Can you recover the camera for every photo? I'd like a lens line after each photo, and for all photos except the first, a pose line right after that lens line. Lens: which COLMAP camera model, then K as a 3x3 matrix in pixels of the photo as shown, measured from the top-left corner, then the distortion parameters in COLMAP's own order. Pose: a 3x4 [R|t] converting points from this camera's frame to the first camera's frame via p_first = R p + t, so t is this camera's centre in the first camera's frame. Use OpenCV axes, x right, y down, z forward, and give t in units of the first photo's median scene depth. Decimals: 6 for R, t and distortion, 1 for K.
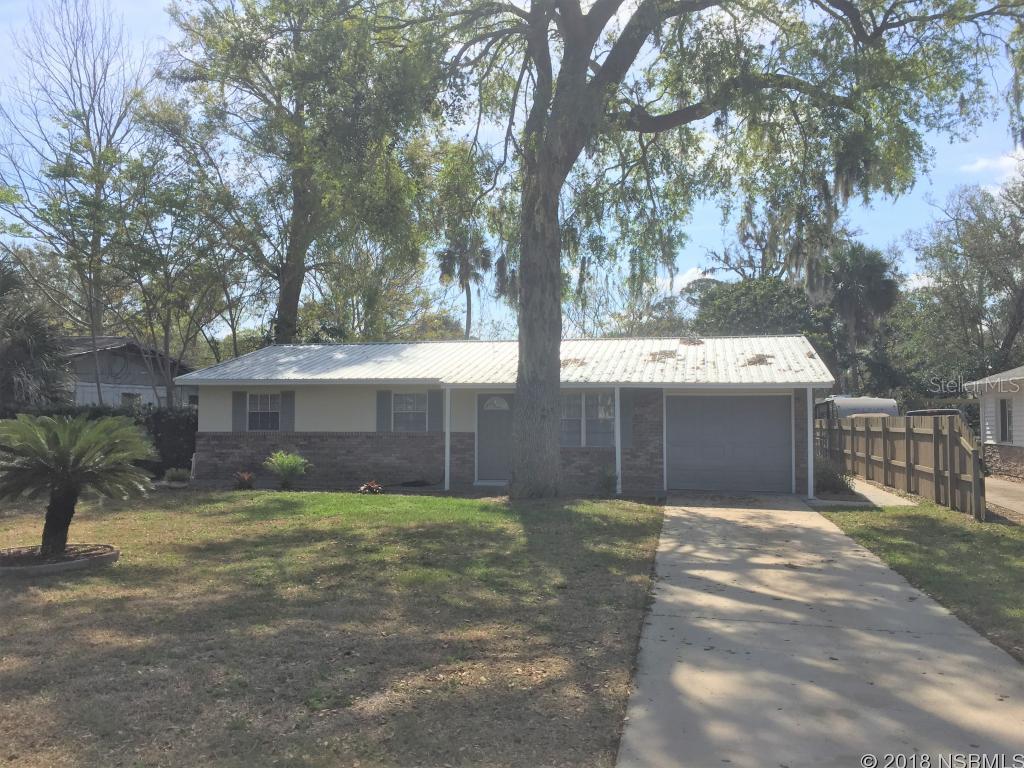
lens RADIAL K [[870.2, 0, 516.2], [0, 870.2, 383.1], [0, 0, 1]] dist [0.032944, -0.026070]
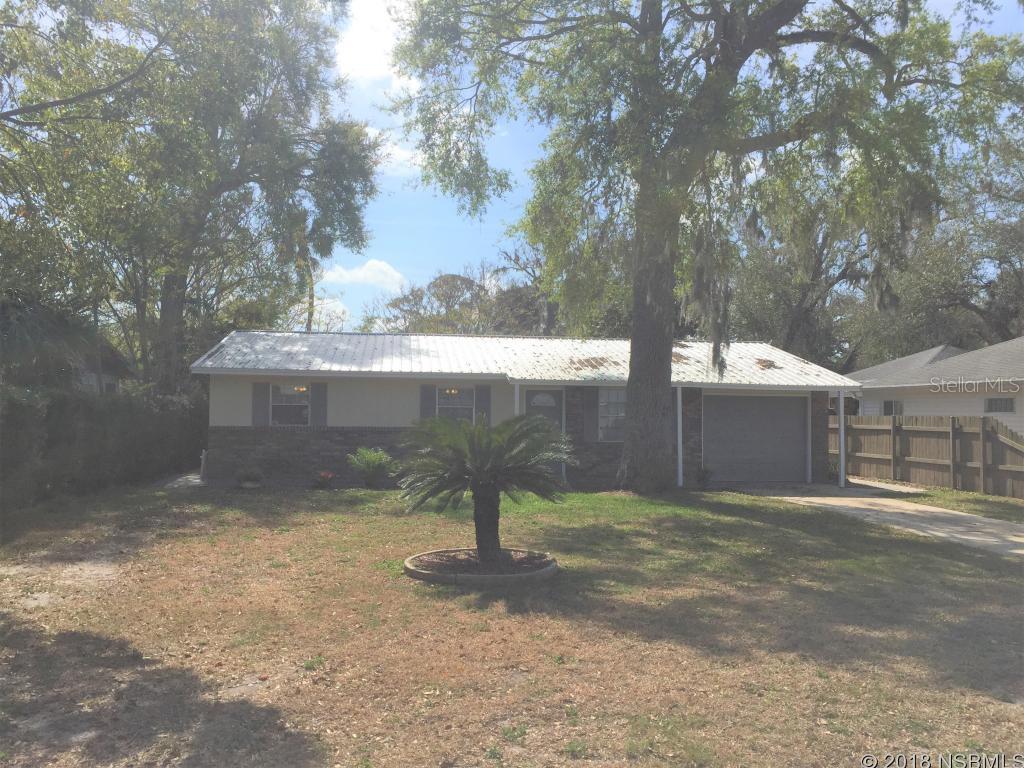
lens RADIAL K [[870.2, 0, 518.4], [0, 870.2, 385.8], [0, 0, 1]] dist [0.032944, -0.026070]
pose [[0.941553, 0.018666, 0.336348, -0.383219], [-0.023026, 0.999695, 0.008979, -0.001105], [-0.336078, -0.016199, 0.941695, 0.050276]]
